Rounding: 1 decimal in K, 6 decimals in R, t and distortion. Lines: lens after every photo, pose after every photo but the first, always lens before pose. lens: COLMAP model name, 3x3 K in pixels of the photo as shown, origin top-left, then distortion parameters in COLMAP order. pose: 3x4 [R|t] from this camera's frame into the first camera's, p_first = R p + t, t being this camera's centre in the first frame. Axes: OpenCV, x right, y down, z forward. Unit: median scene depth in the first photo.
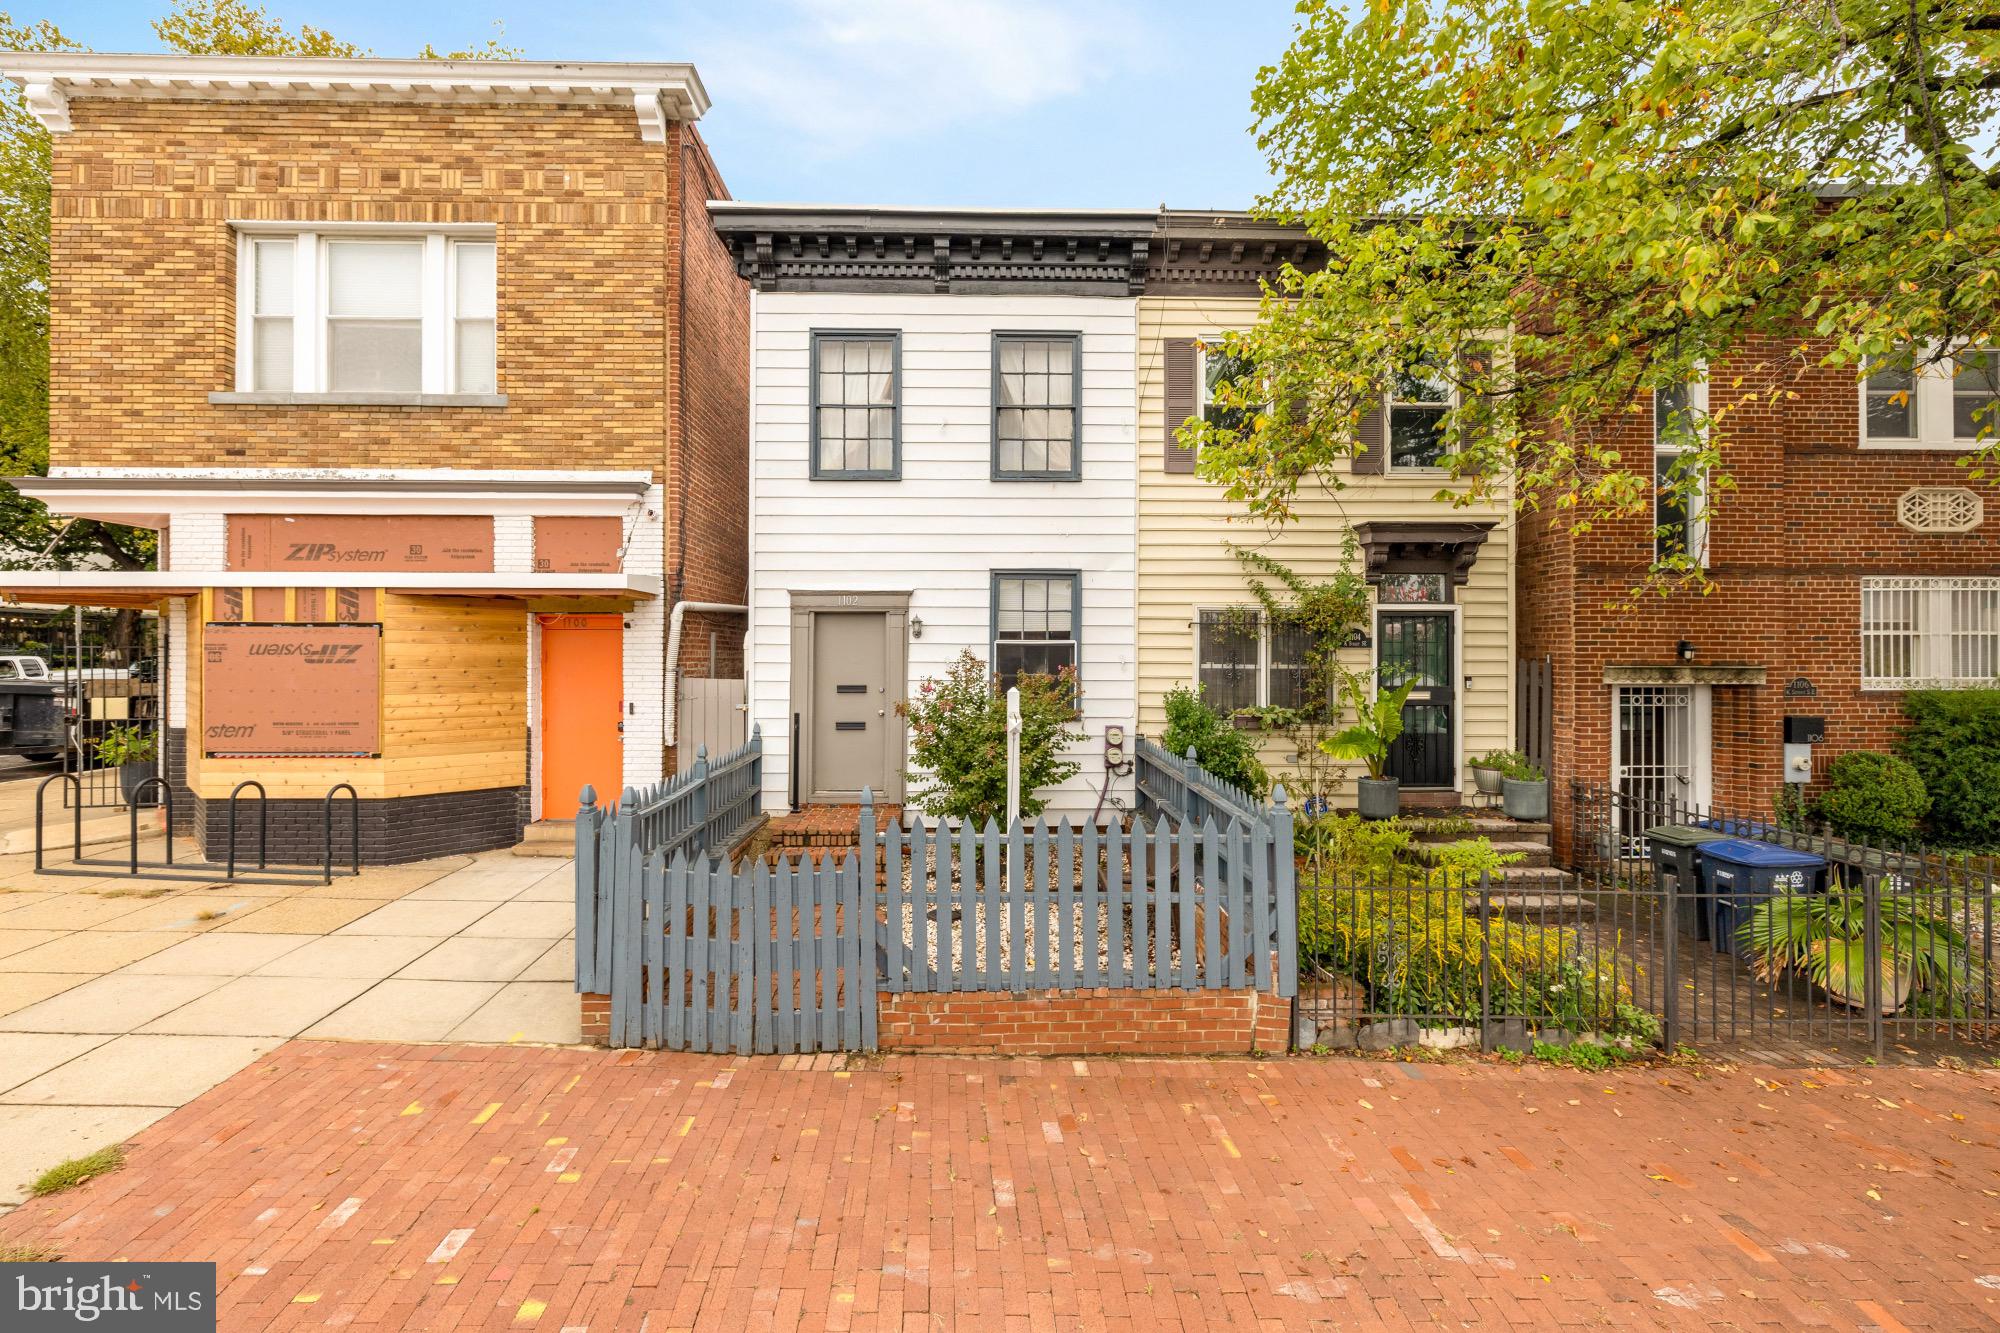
lens RADIAL K [[869.9, 0, 974.9], [0, 869.9, 653.9], [0, 0, 1]] dist [0.001145, 0.000207]
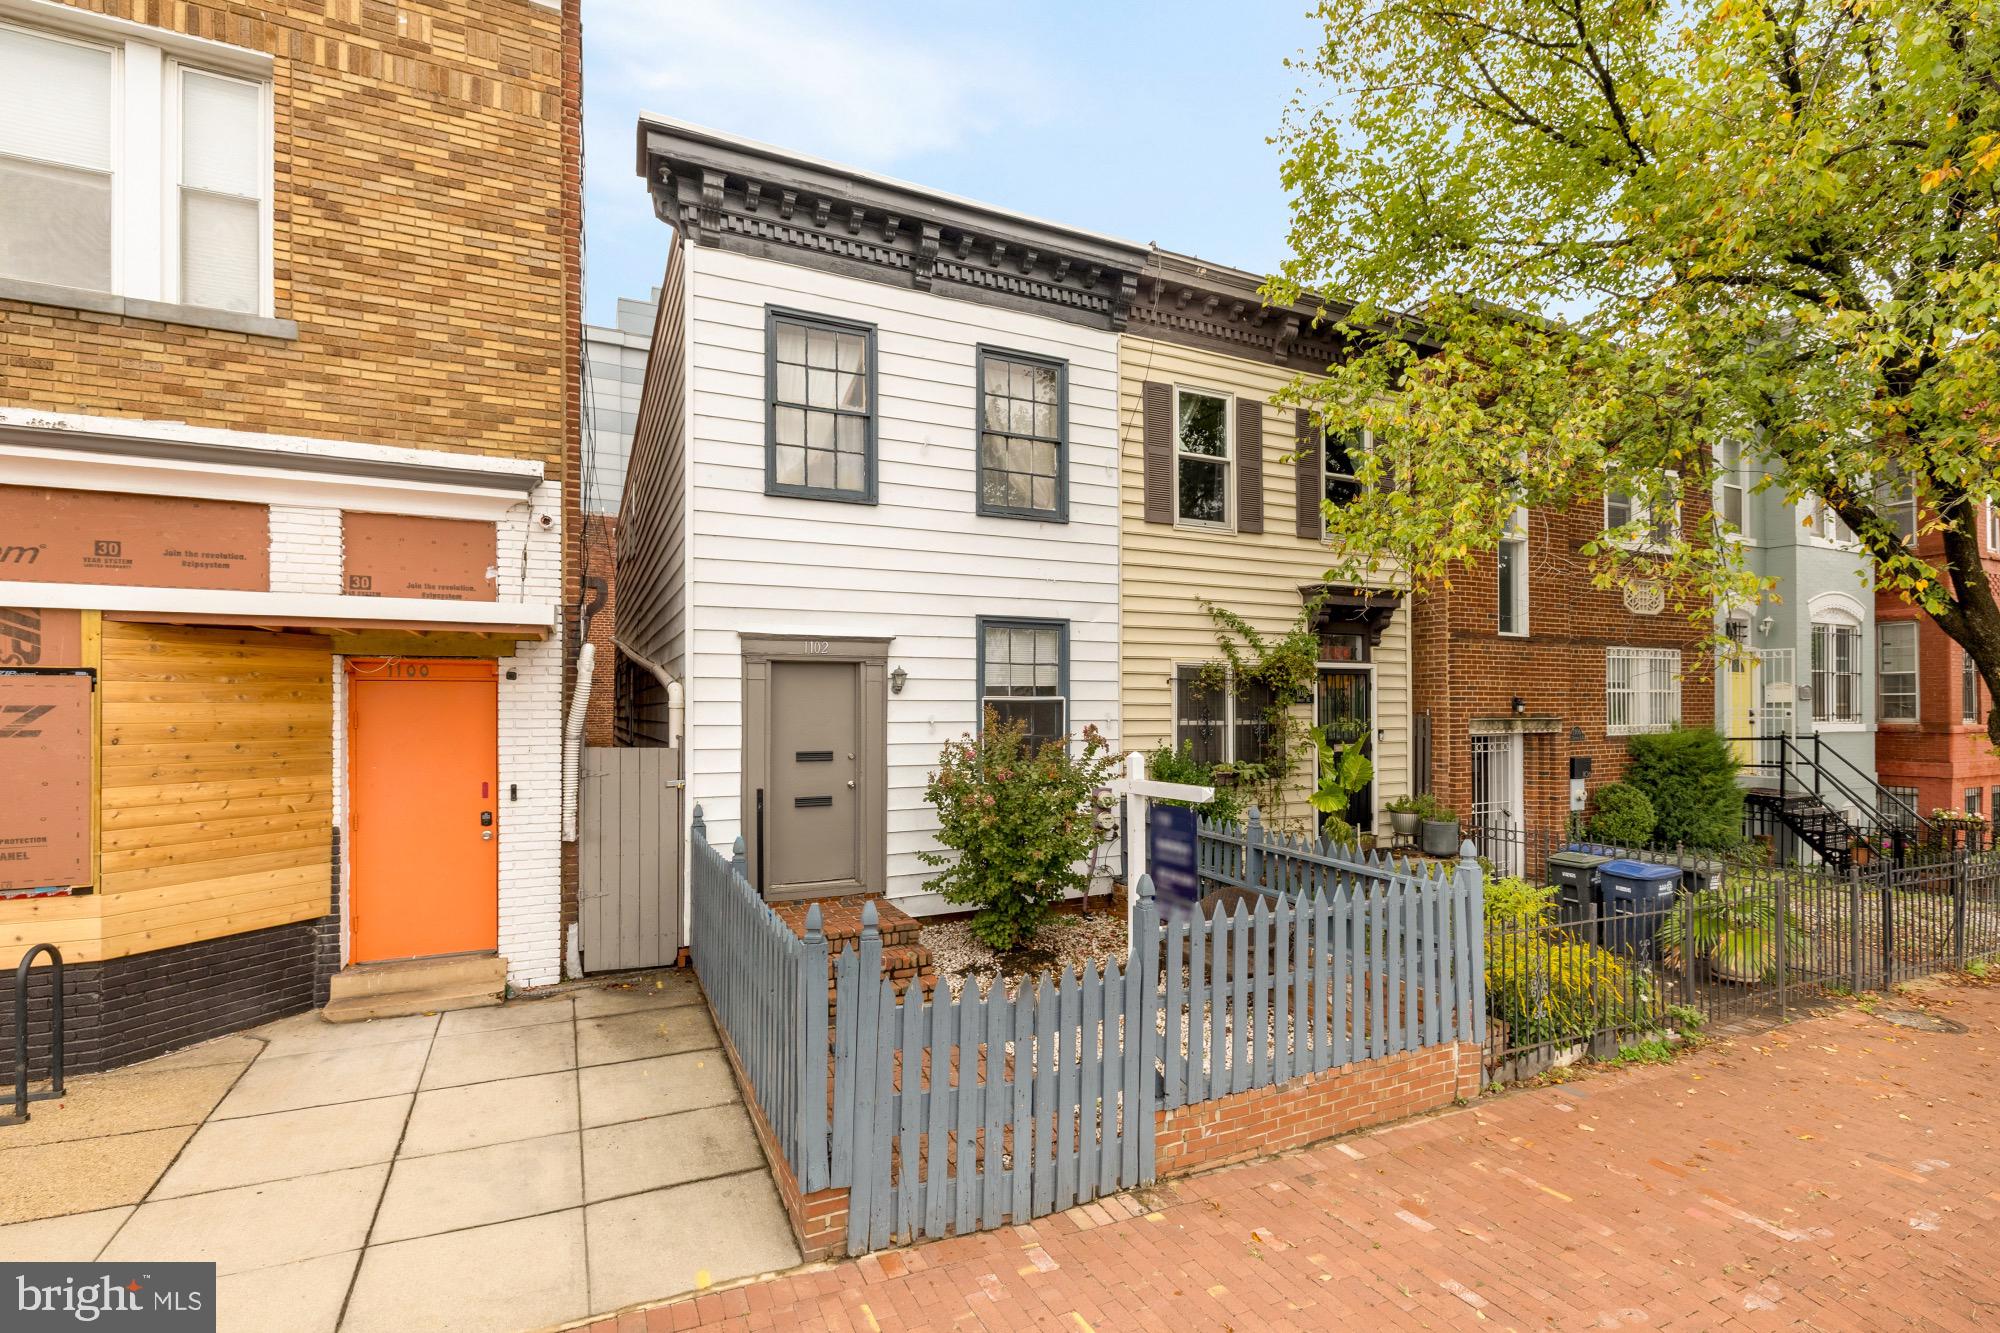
lens RADIAL K [[930.6, 0, 1156.7], [0, 930.6, 703.8], [0, 0, 1]] dist [0.000370, -0.000409]
pose [[0.899746, -0.002222, 0.436408, -0.236592], [0.003256, 0.999993, -0.001620, -0.006282], [-0.436401, 0.002878, 0.899748, 0.079549]]
